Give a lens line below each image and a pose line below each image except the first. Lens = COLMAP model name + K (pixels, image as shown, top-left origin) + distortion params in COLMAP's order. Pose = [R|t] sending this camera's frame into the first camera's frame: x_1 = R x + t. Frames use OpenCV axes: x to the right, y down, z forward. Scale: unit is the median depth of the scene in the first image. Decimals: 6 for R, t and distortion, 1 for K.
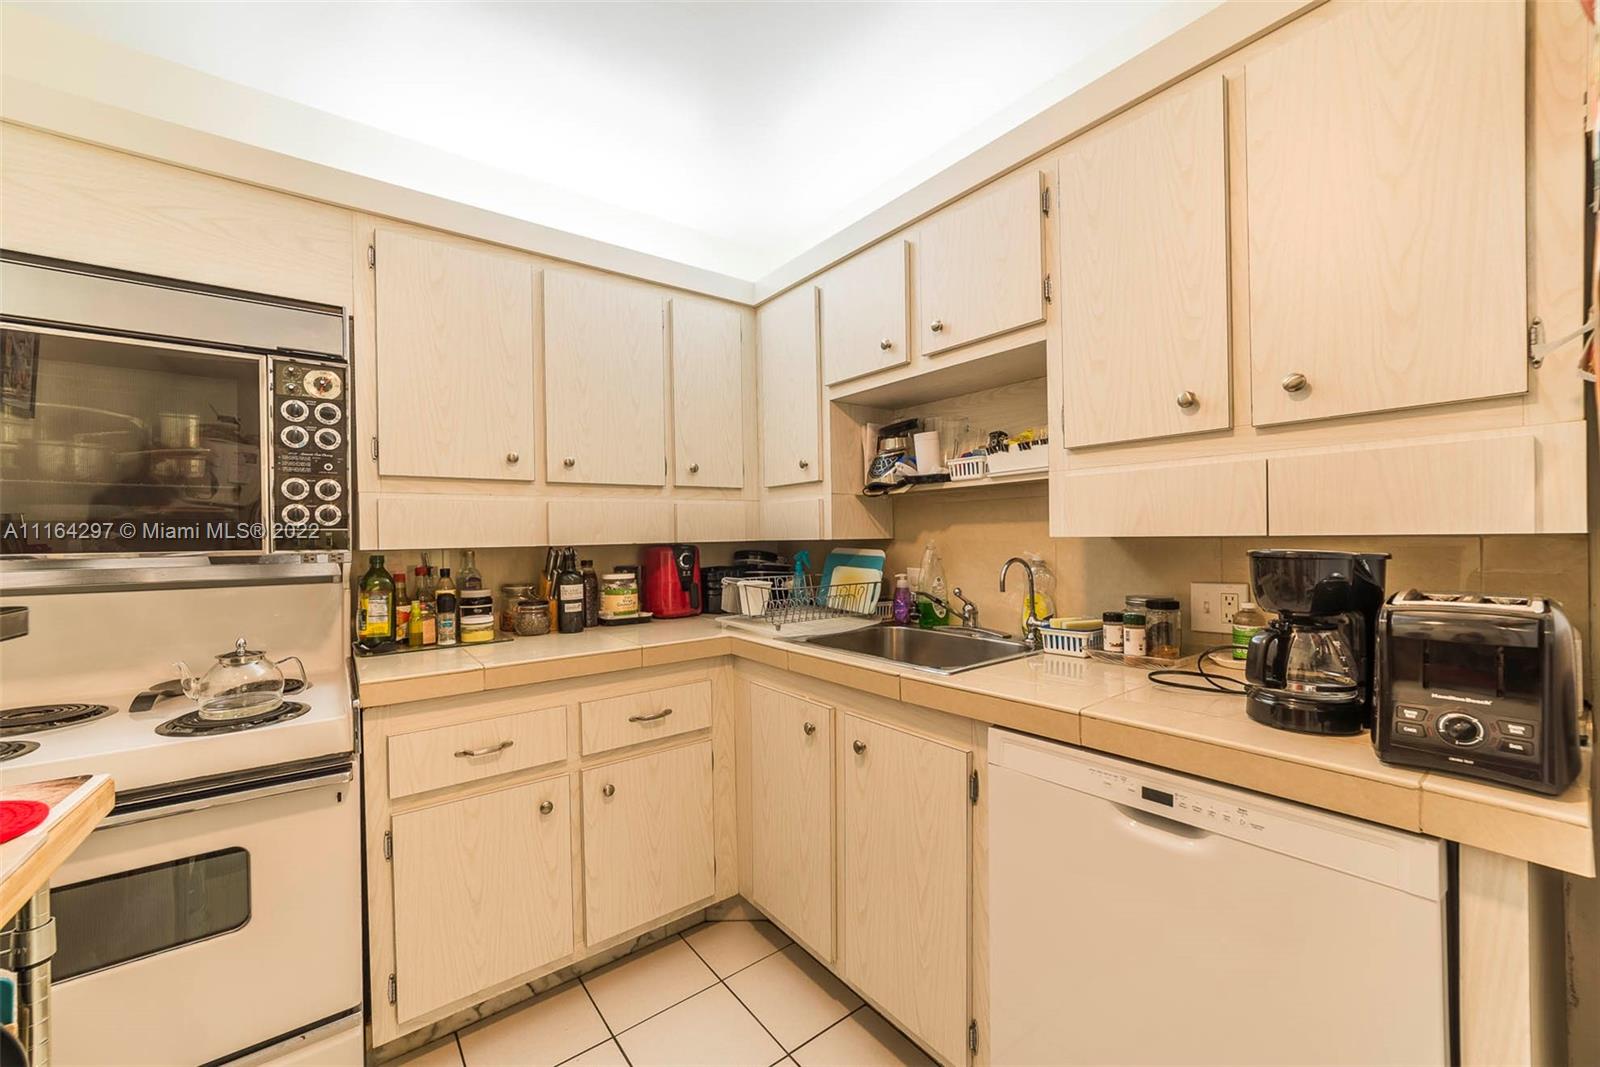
lens RADIAL K [[618.9, 0, 791.0], [0, 618.9, 537.1], [0, 0, 1]] dist [-0.018222, 0.007039]
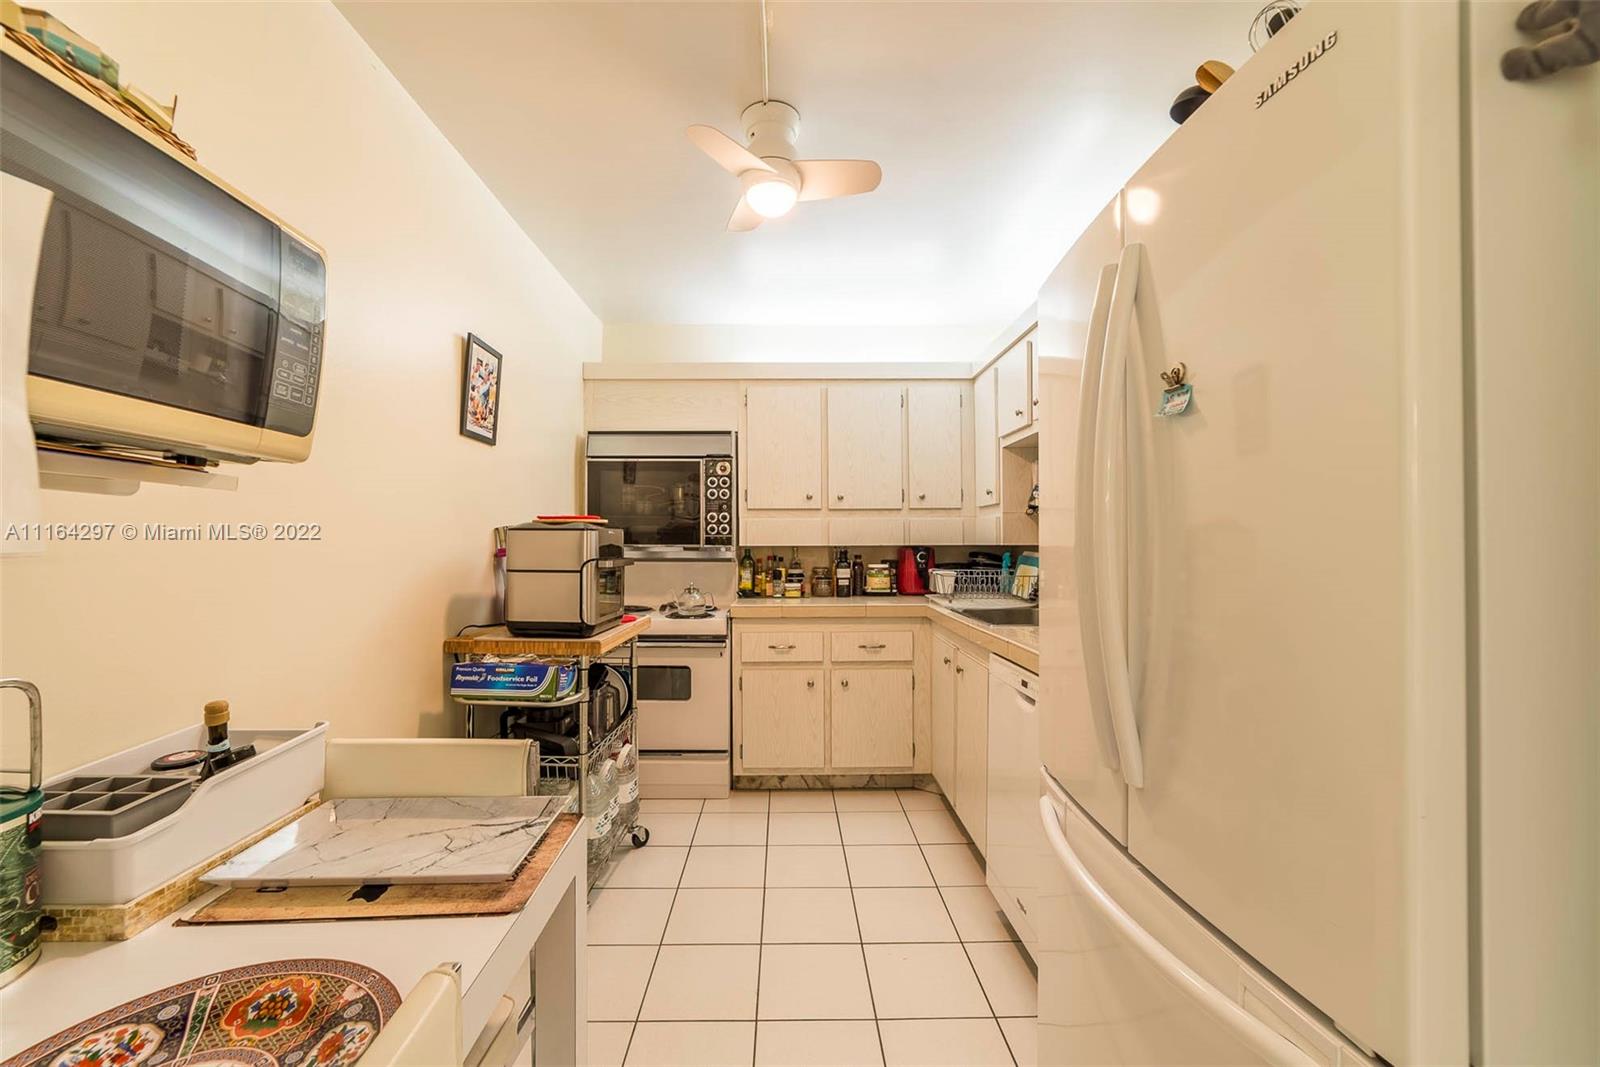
lens RADIAL K [[618.9, 0, 791.0], [0, 618.9, 537.1], [0, 0, 1]] dist [-0.018222, 0.007039]
pose [[0.802272, 0.010544, -0.596866, 0.616432], [-0.012651, 0.999920, 0.000660, -0.010292], [0.596825, 0.007022, 0.802341, -0.508749]]
